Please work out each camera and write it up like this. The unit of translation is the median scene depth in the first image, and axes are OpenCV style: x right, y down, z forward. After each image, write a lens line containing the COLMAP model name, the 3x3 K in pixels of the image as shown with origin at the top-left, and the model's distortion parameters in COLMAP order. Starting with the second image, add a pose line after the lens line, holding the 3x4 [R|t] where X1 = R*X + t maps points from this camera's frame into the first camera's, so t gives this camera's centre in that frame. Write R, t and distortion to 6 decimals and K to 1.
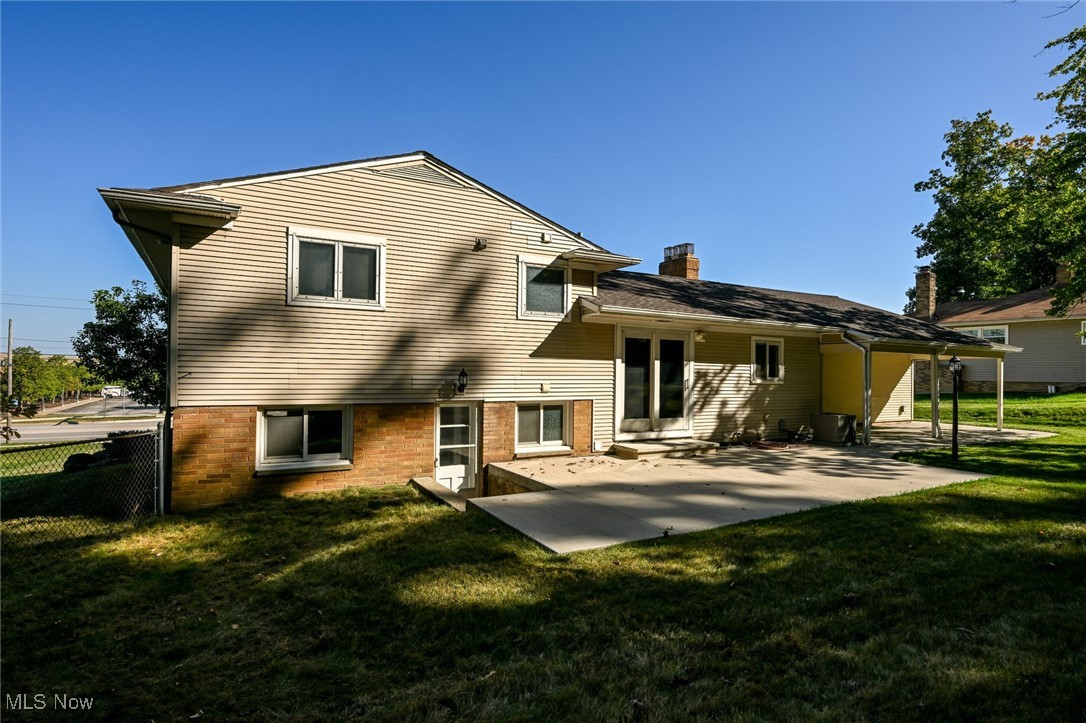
lens RADIAL K [[576.7, 0, 543.0], [0, 576.7, 361.5], [0, 0, 1]] dist [0.002240, 0.000305]
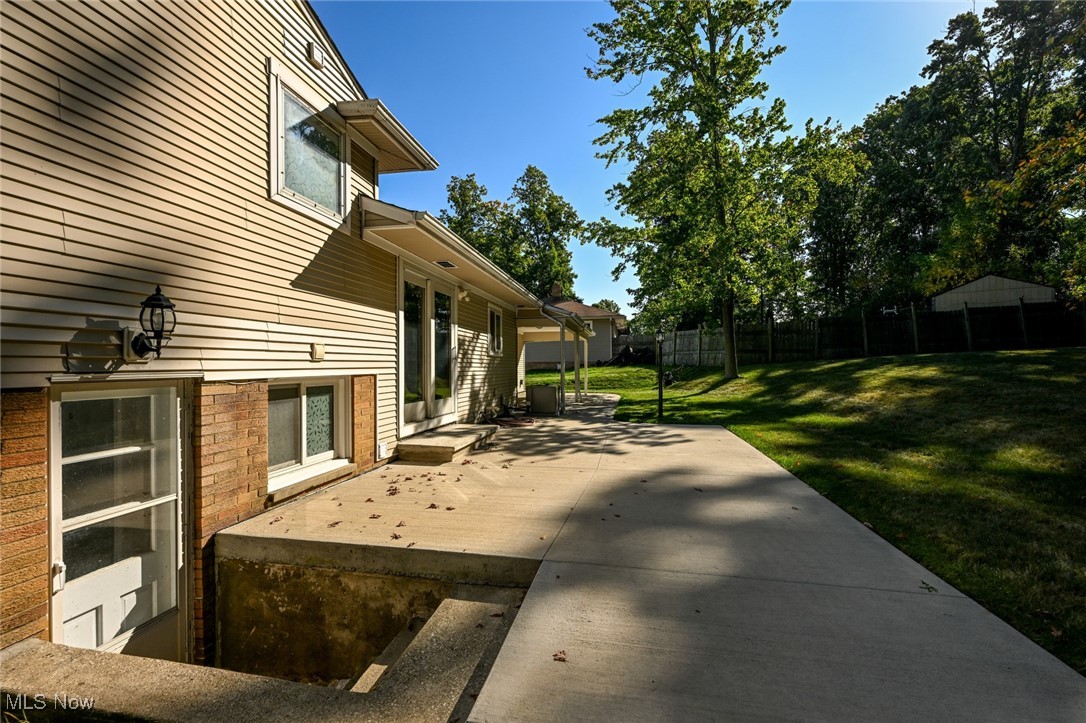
lens RADIAL K [[478.8, 0, 543.4], [0, 478.8, 365.0], [0, 0, 1]] dist [-0.004290, -0.000610]
pose [[0.636943, -0.012306, 0.770813, -0.189795], [-0.002651, 0.999832, 0.018153, 0.047932], [-0.770906, -0.013606, 0.636803, 0.563689]]
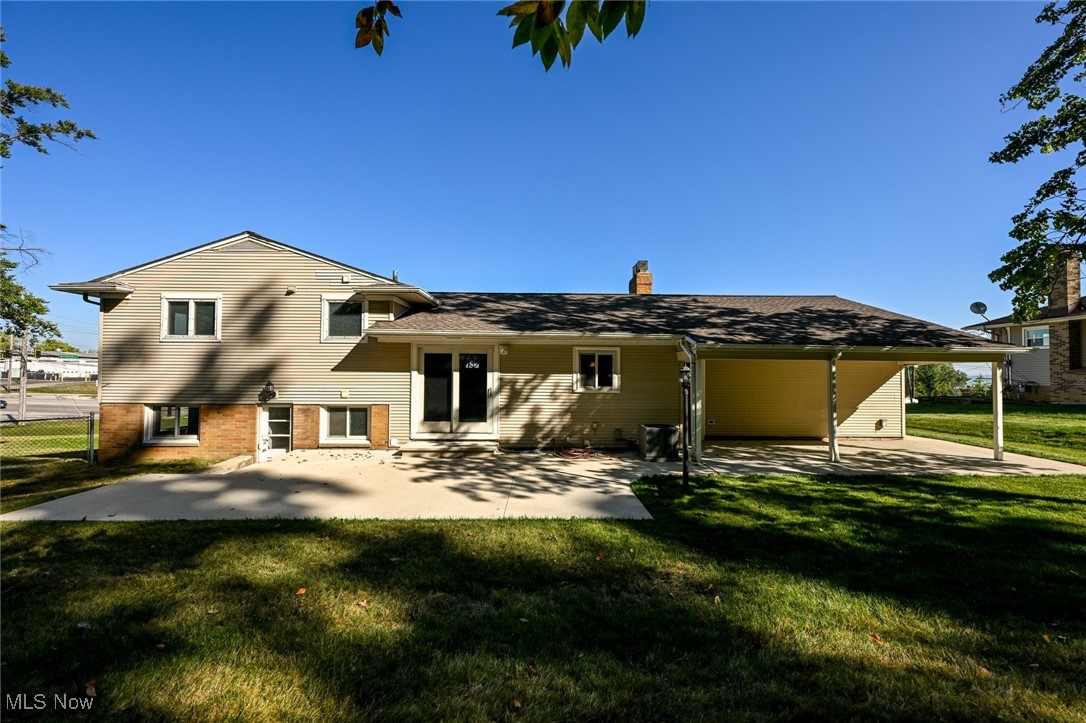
lens RADIAL K [[427.1, 0, 543.0], [0, 427.1, 361.5], [0, 0, 1]] dist [-0.000373, 0.000001]
pose [[0.877540, -0.018714, -0.479138, 0.838373], [0.012609, 0.999793, -0.015955, -0.007424], [0.479338, 0.007960, 0.877594, 0.361160]]
